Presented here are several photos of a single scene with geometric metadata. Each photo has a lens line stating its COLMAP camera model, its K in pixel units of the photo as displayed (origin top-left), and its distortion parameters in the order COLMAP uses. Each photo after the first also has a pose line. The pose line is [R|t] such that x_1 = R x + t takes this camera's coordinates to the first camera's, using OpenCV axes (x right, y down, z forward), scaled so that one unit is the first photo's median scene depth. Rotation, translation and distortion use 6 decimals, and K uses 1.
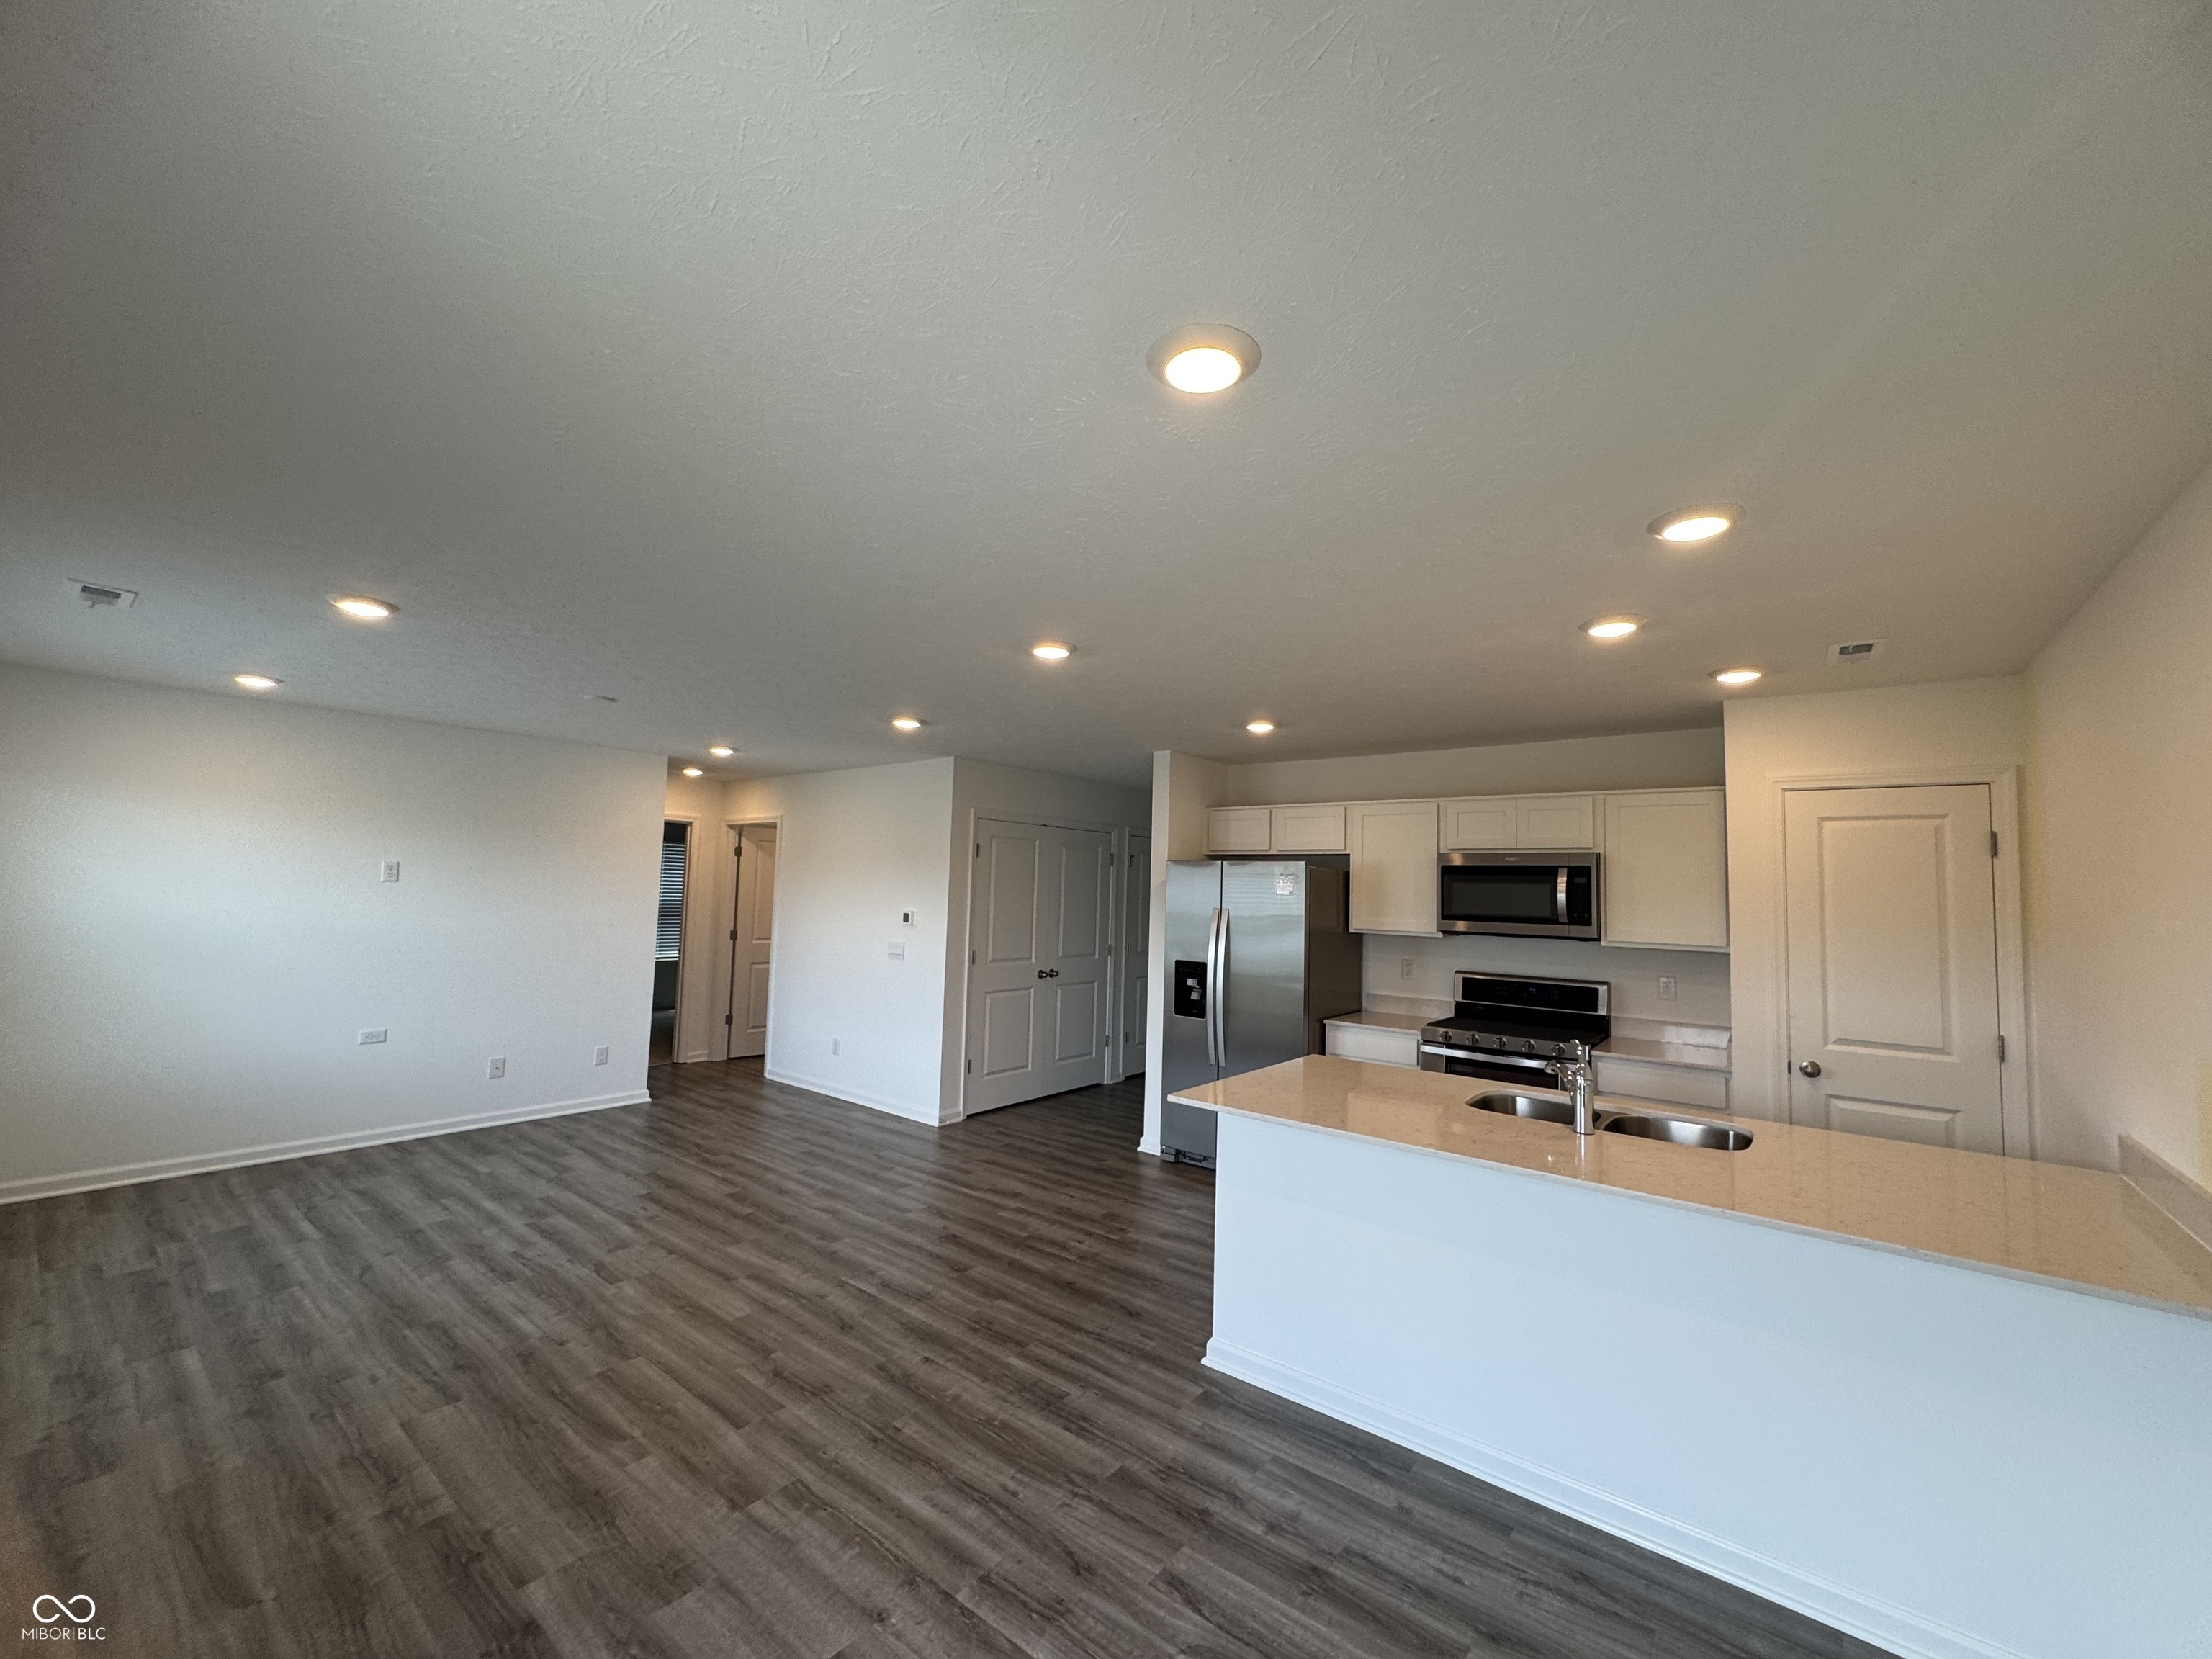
lens RADIAL K [[880.8, 0, 1110.3], [0, 880.8, 831.0], [0, 0, 1]] dist [-0.001019, 0.000238]
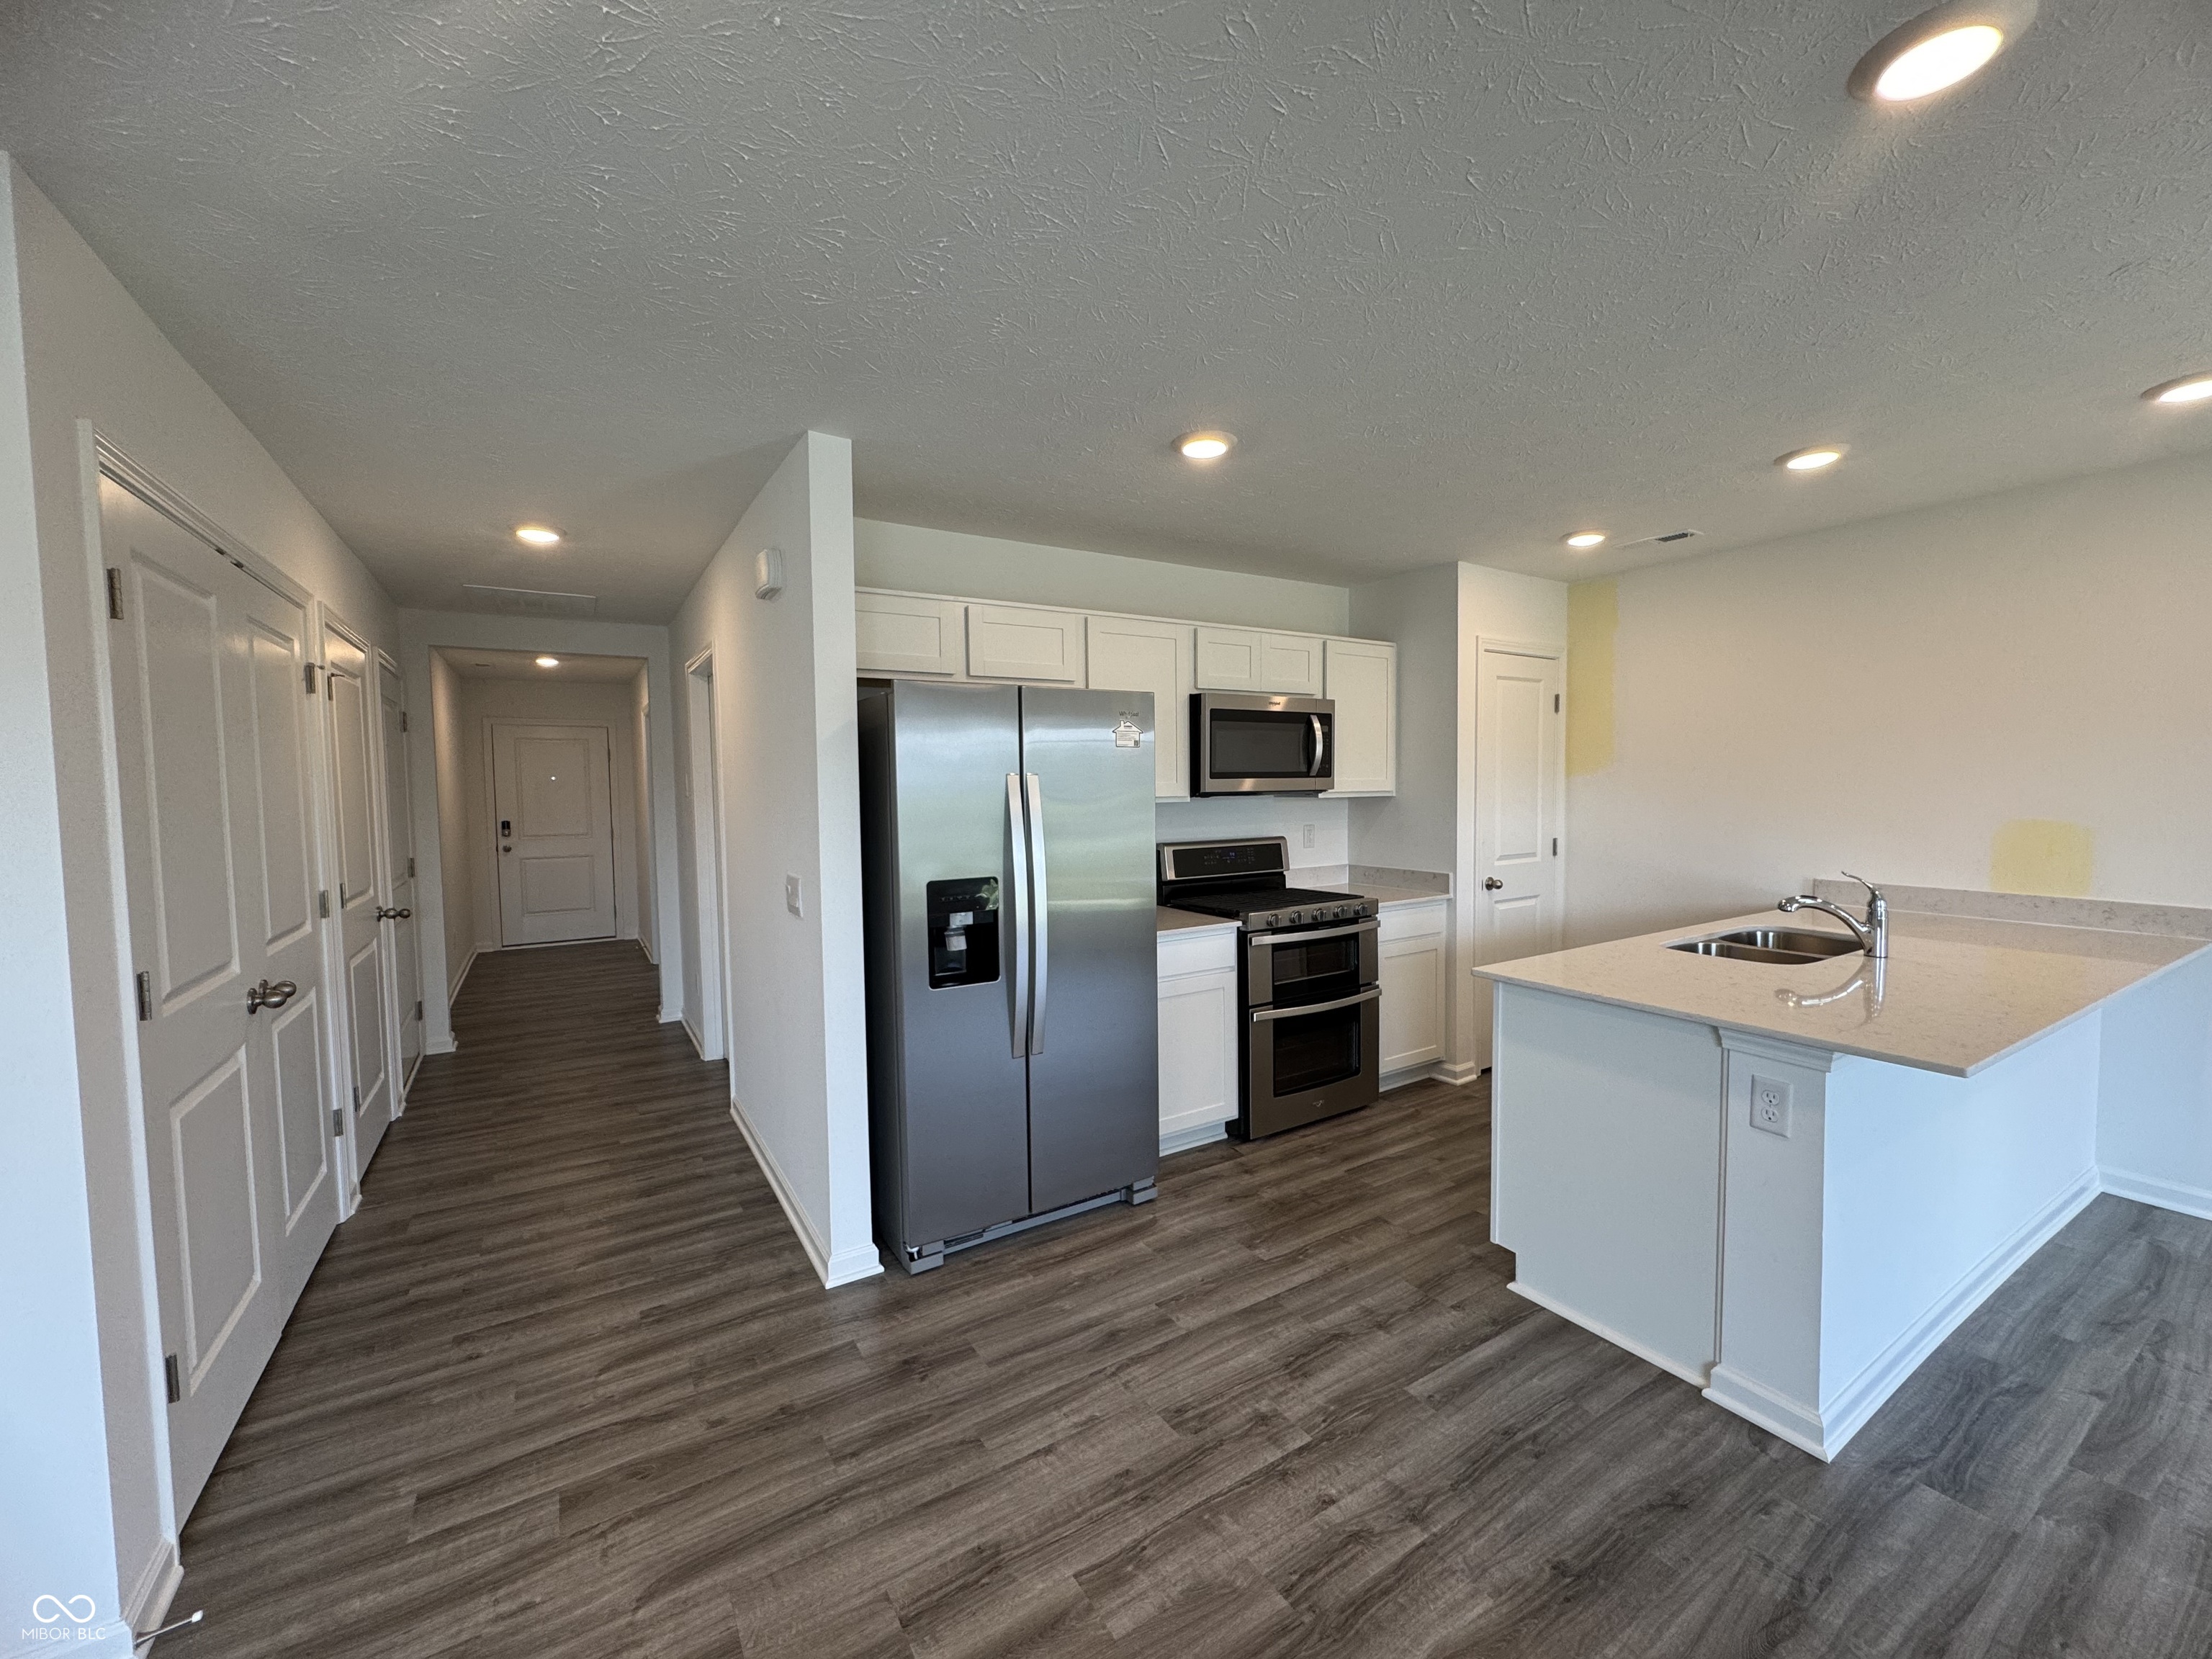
lens RADIAL K [[880.8, 0, 1110.3], [0, 880.8, 831.0], [0, 0, 1]] dist [-0.001019, 0.000238]
pose [[0.337027, -0.085724, 0.937584, -0.477844], [-0.042736, 0.993427, 0.106192, 0.083084], [-0.940524, -0.075858, 0.331149, 1.003915]]
